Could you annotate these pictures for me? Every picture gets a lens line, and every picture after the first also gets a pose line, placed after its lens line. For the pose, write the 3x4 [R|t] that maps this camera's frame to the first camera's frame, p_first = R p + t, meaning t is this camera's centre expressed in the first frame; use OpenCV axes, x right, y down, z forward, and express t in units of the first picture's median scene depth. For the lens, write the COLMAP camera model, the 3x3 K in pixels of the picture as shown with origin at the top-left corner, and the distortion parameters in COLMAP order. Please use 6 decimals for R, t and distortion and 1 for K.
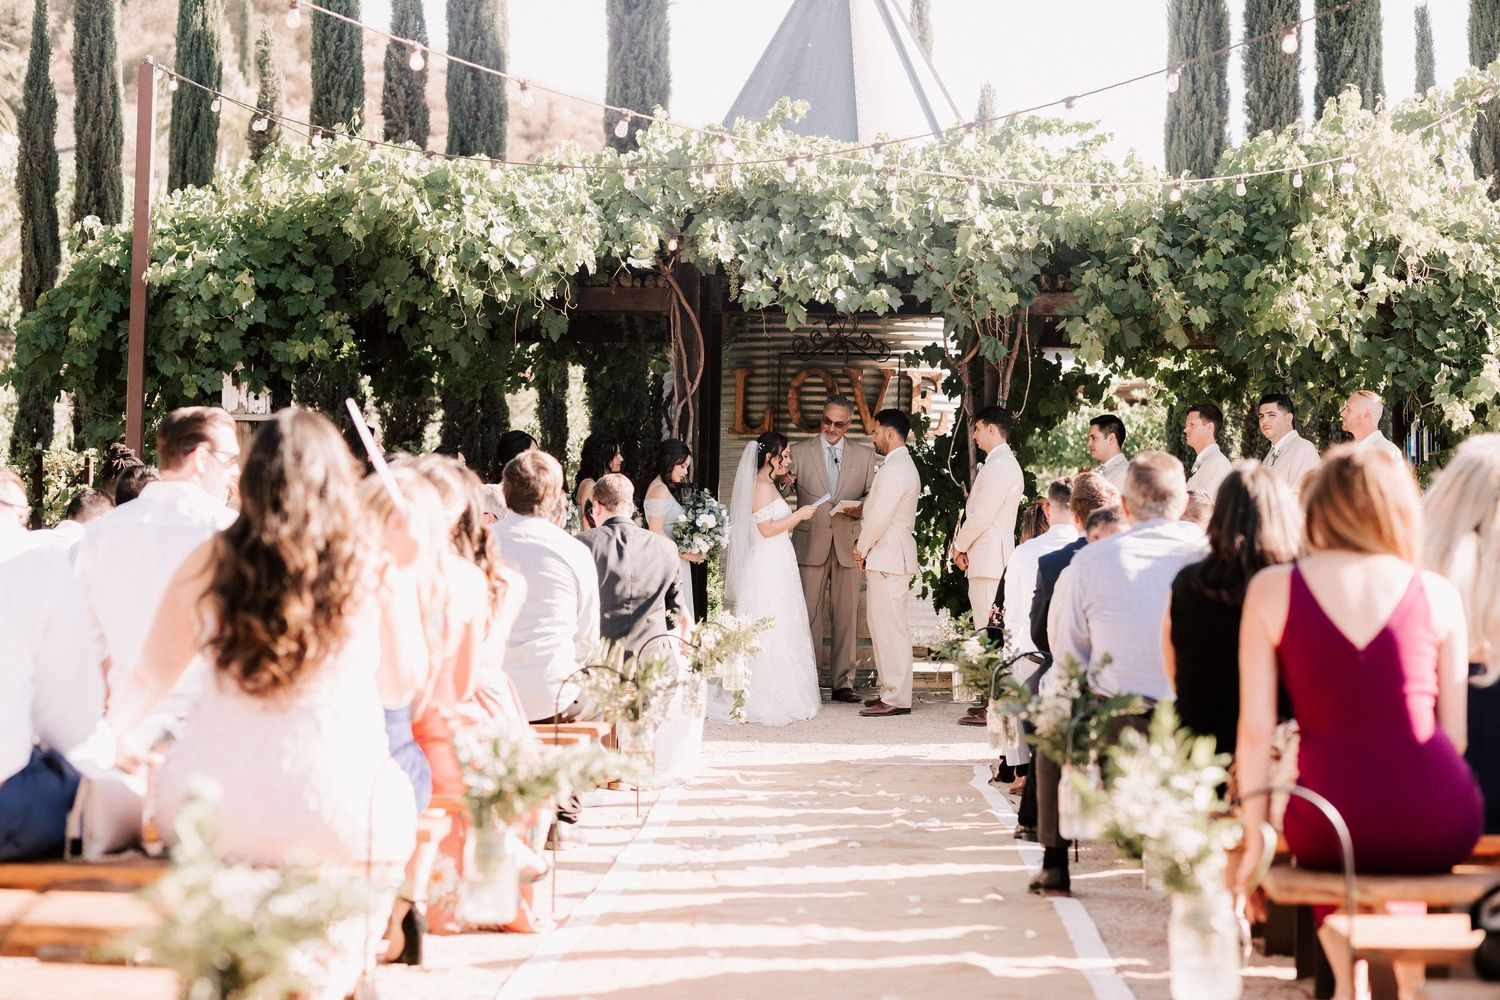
lens RADIAL K [[3767.8, 0, 750.0], [0, 3767.8, 500.0], [0, 0, 1]] dist [-0.077251, 0.009257]
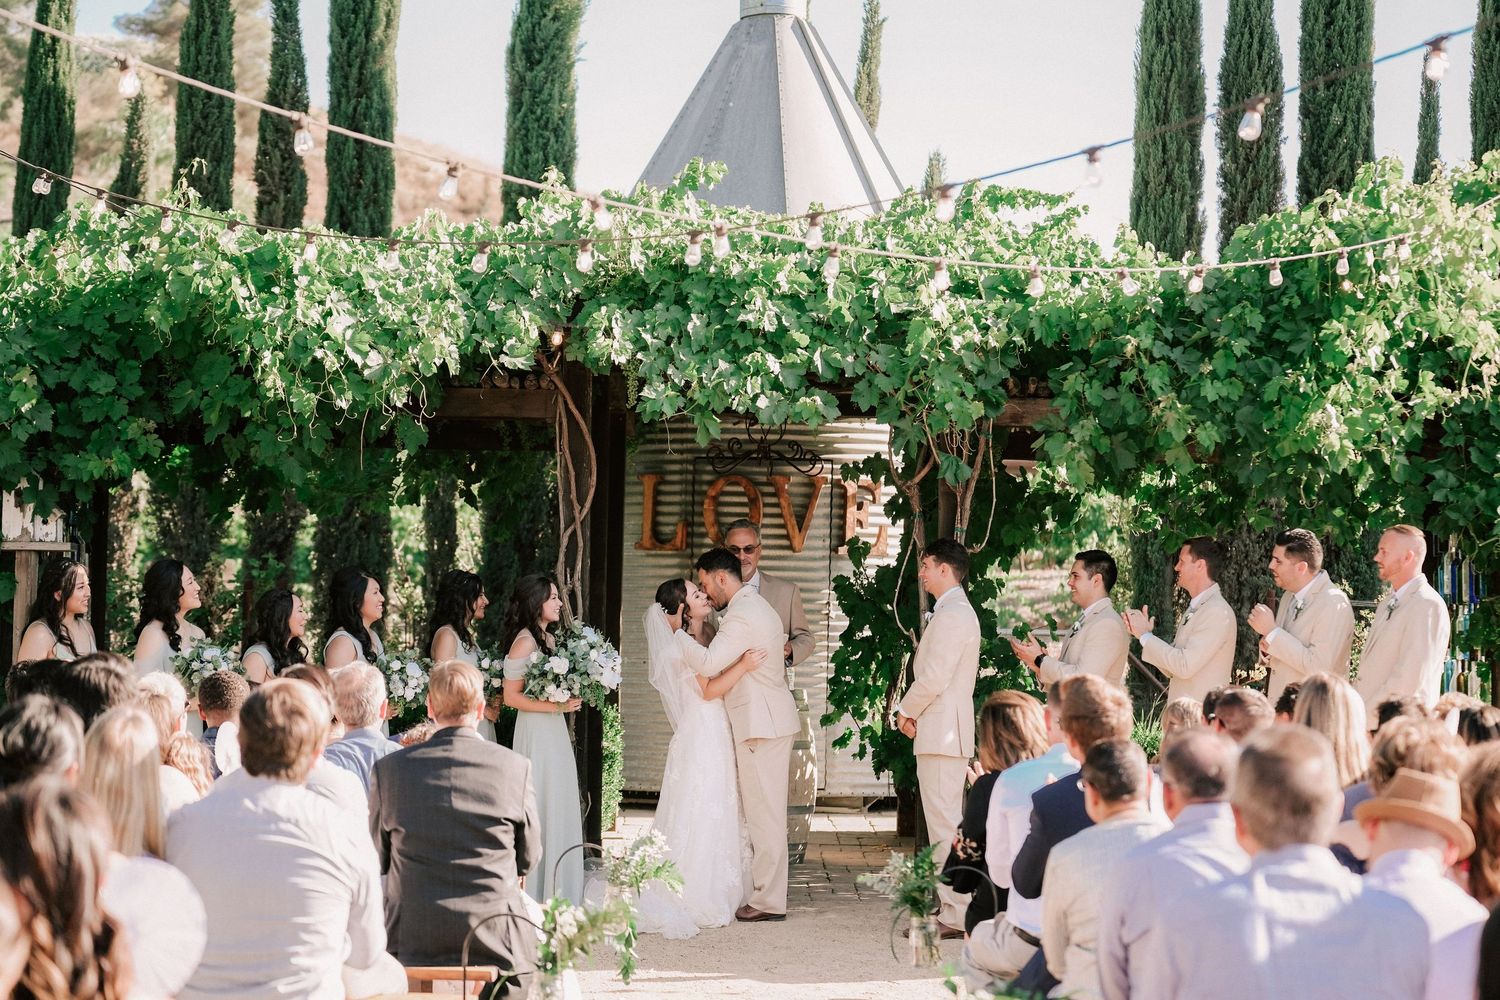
lens RADIAL K [[3716.0, 0, 750.0], [0, 3716.0, 500.0], [0, 0, 1]] dist [-0.196892, 0.965673]
pose [[0.999786, 0.007191, 0.019374, 0.005678], [-0.006827, 0.999800, -0.018797, -0.017937], [-0.019505, 0.018660, 0.999636, 0.197899]]
